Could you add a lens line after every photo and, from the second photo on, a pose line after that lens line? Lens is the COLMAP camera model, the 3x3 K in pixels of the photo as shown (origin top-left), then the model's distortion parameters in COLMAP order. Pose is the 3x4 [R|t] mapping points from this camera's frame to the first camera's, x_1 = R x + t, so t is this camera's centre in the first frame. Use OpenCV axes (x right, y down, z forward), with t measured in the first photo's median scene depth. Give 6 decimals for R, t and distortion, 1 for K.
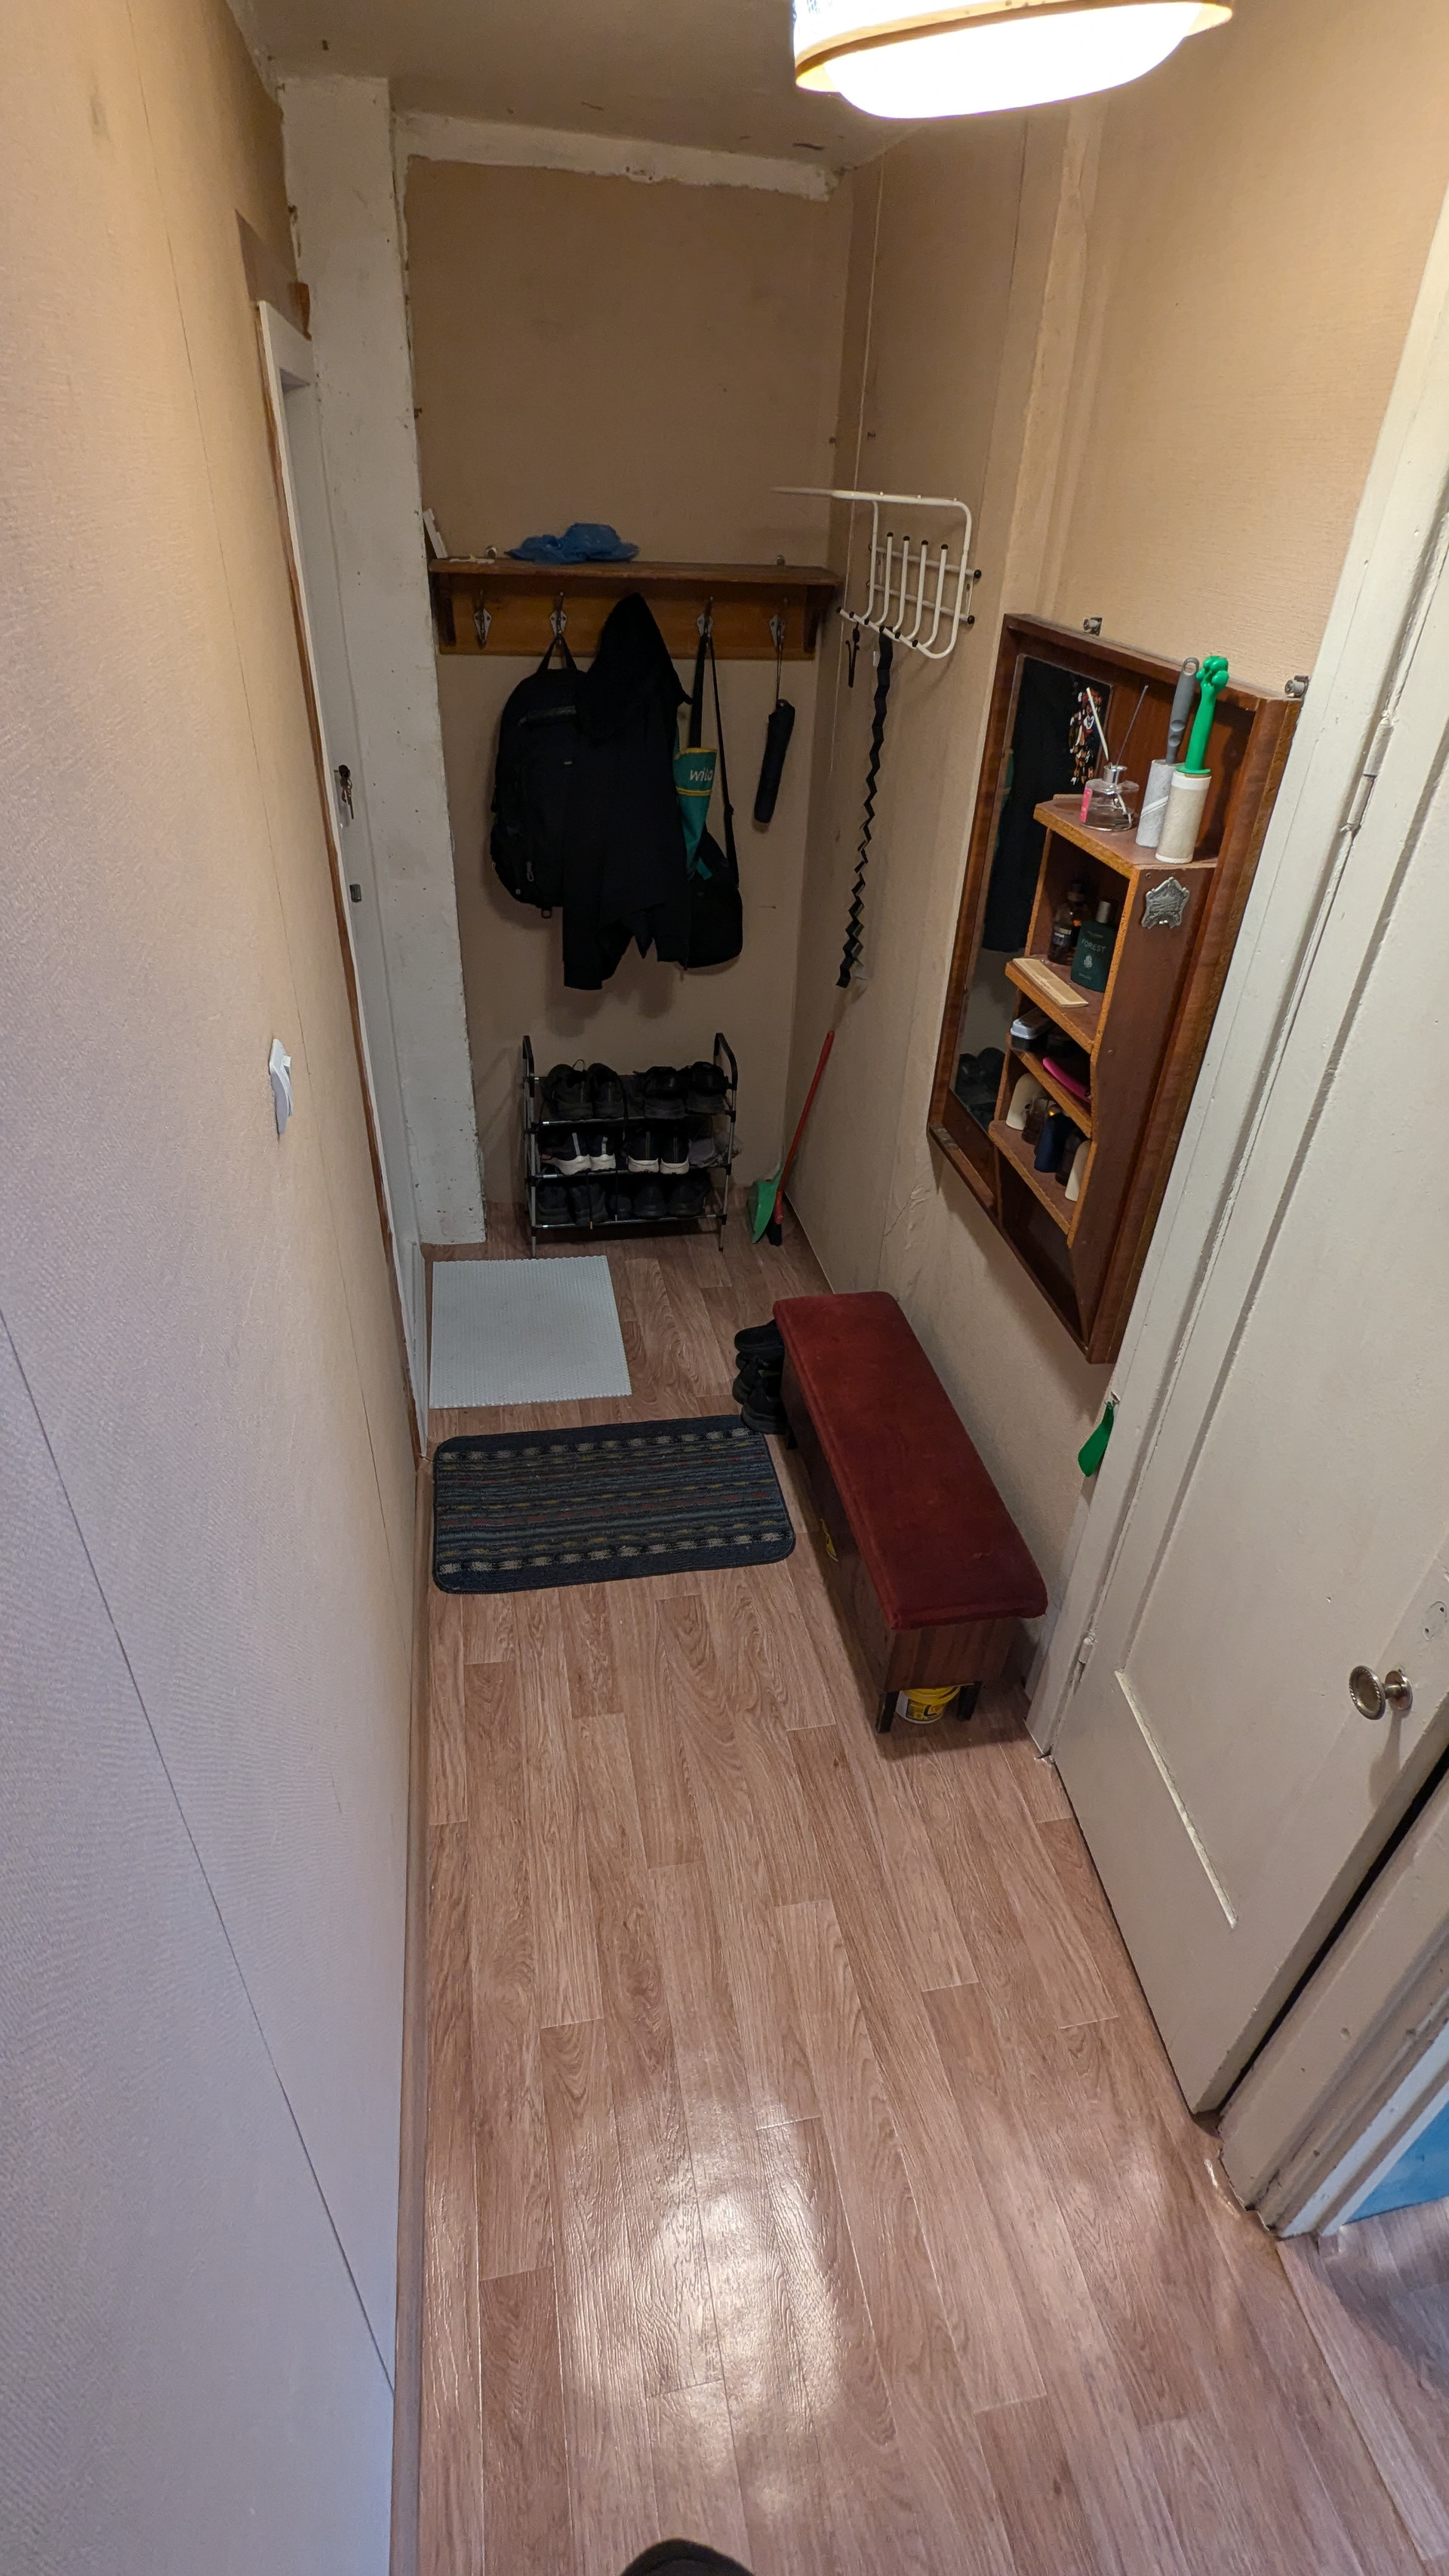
lens RADIAL K [[1222.2, 0, 733.4], [0, 1222.2, 1303.3], [0, 0, 1]] dist [0.000332, -0.001746]
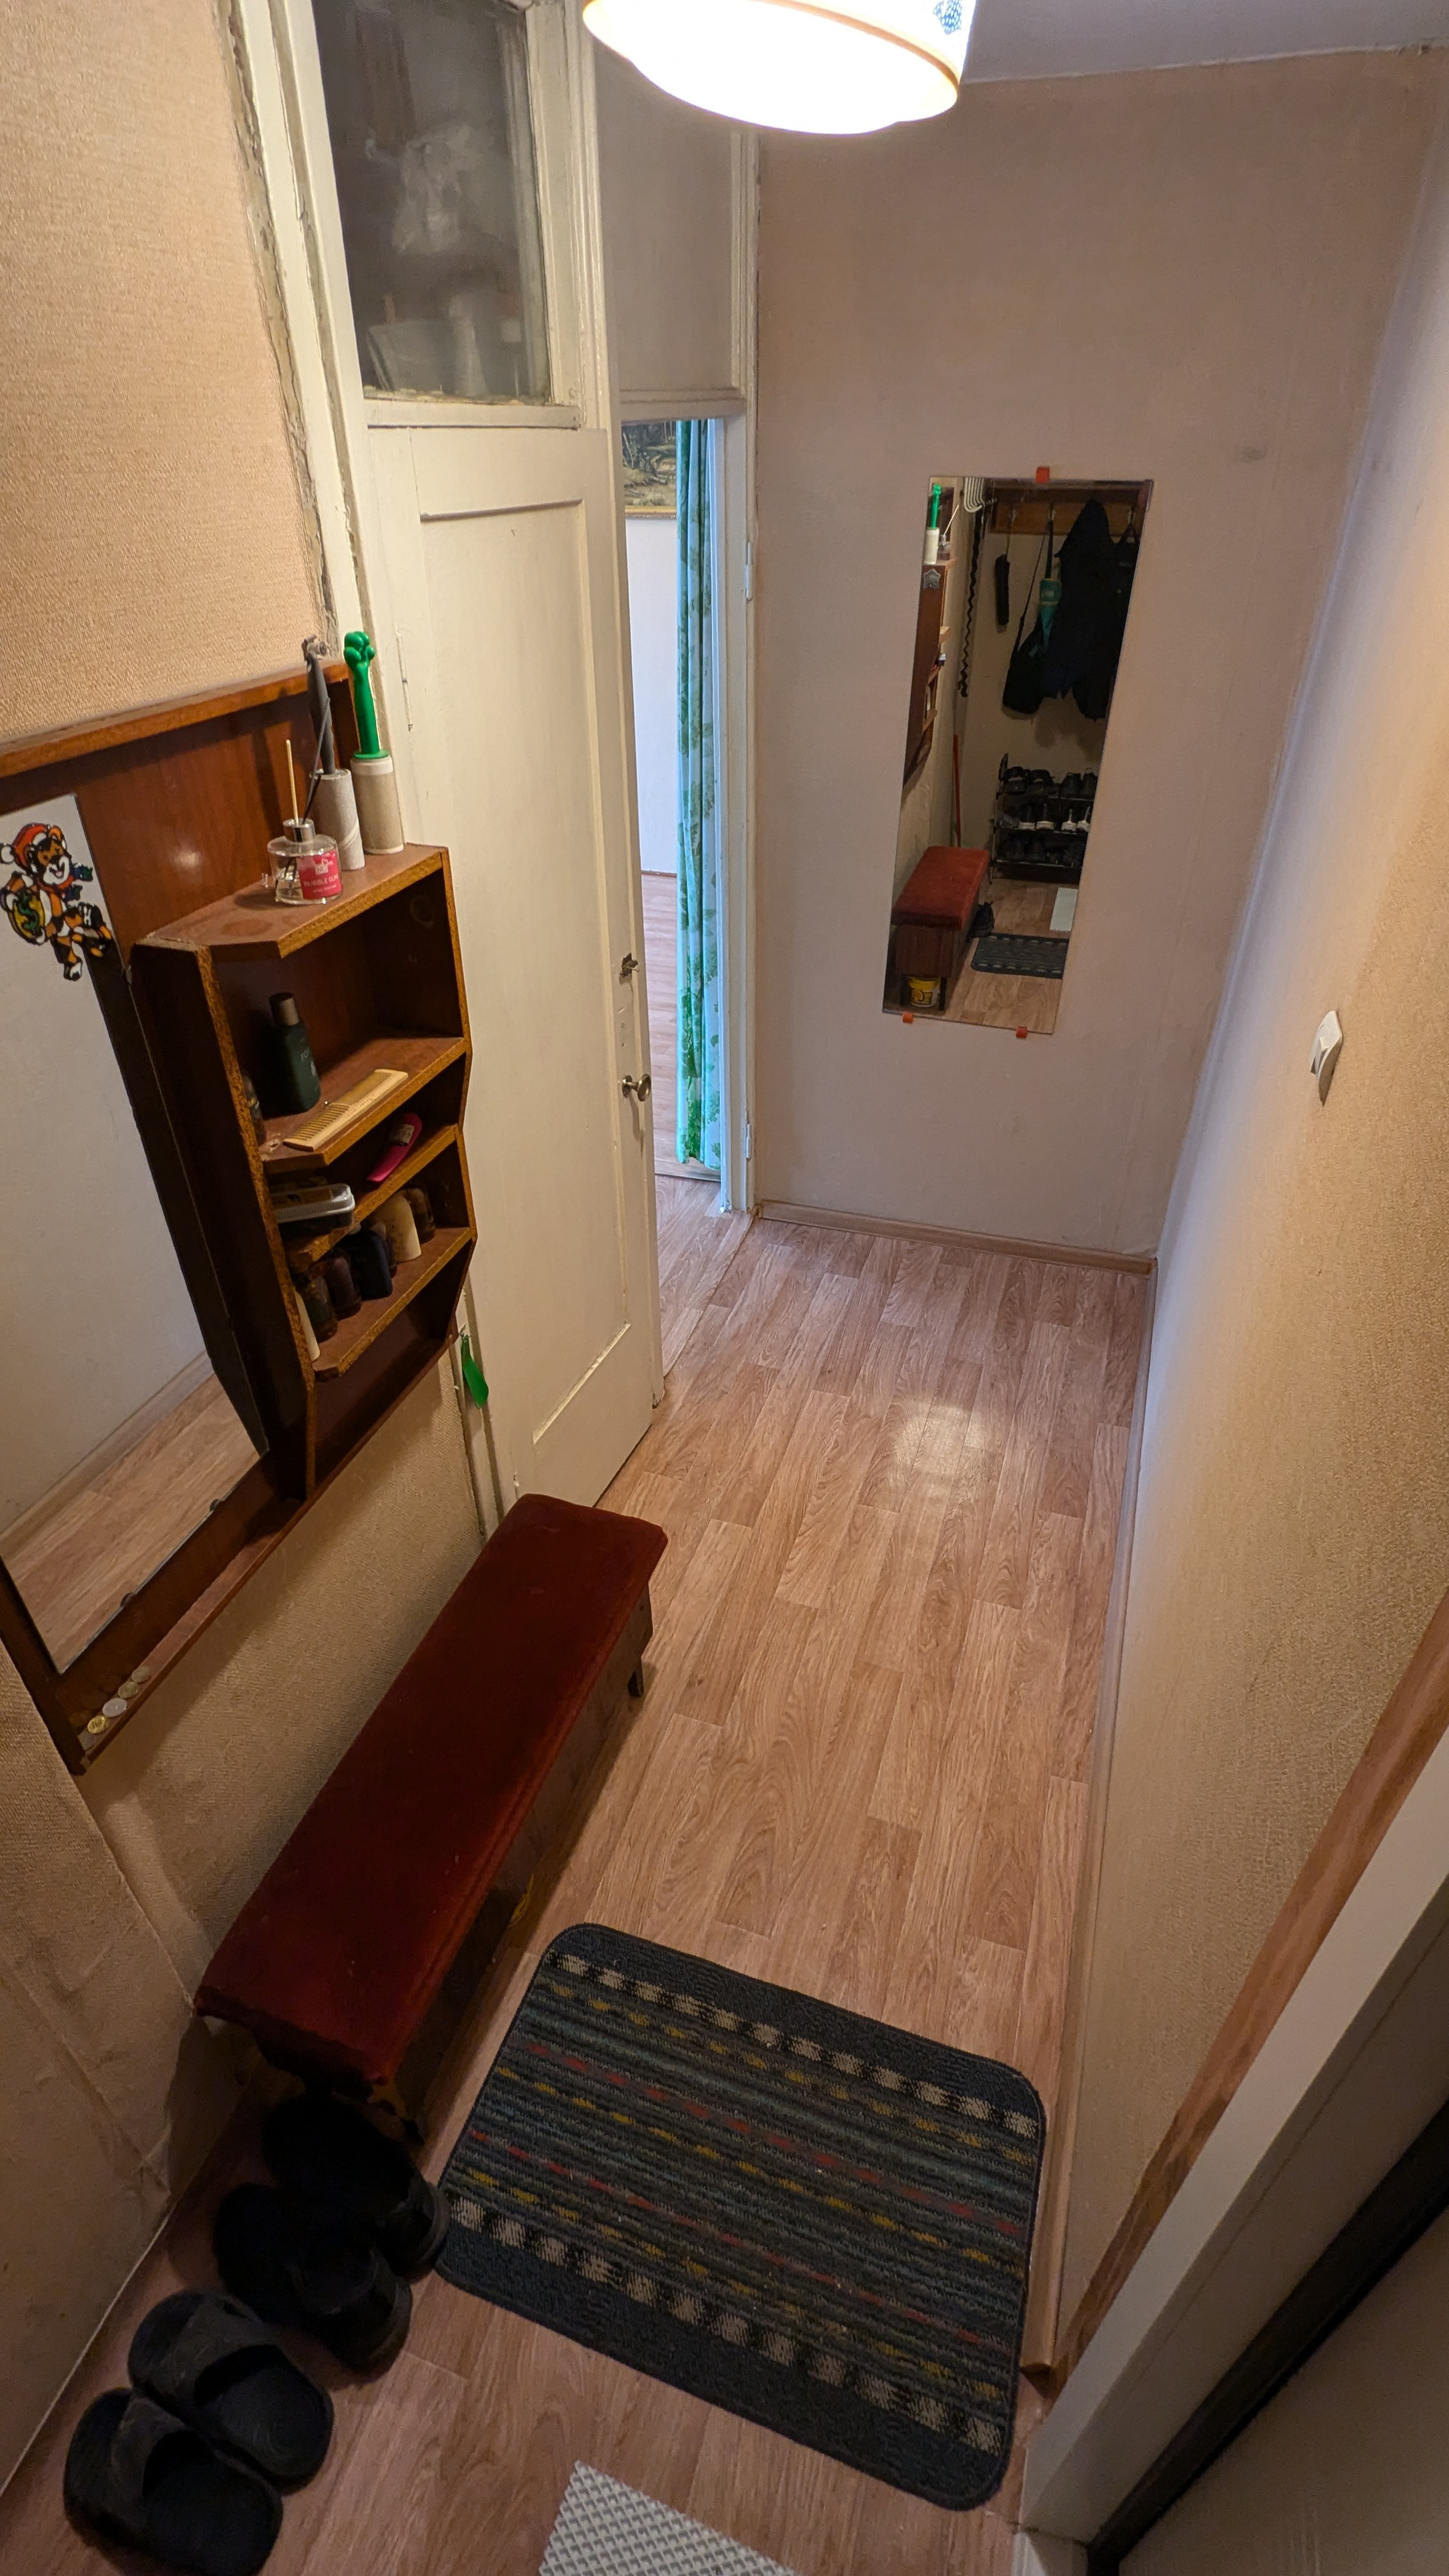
lens RADIAL K [[1222.2, 0, 732.5], [0, 1222.2, 1274.2], [0, 0, 1]] dist [0.000332, -0.001746]
pose [[-0.866517, -0.316397, 0.386059, -0.231003], [0.261303, 0.371450, 0.890924, -0.670762], [-0.425288, 0.872879, -0.239192, 0.919653]]
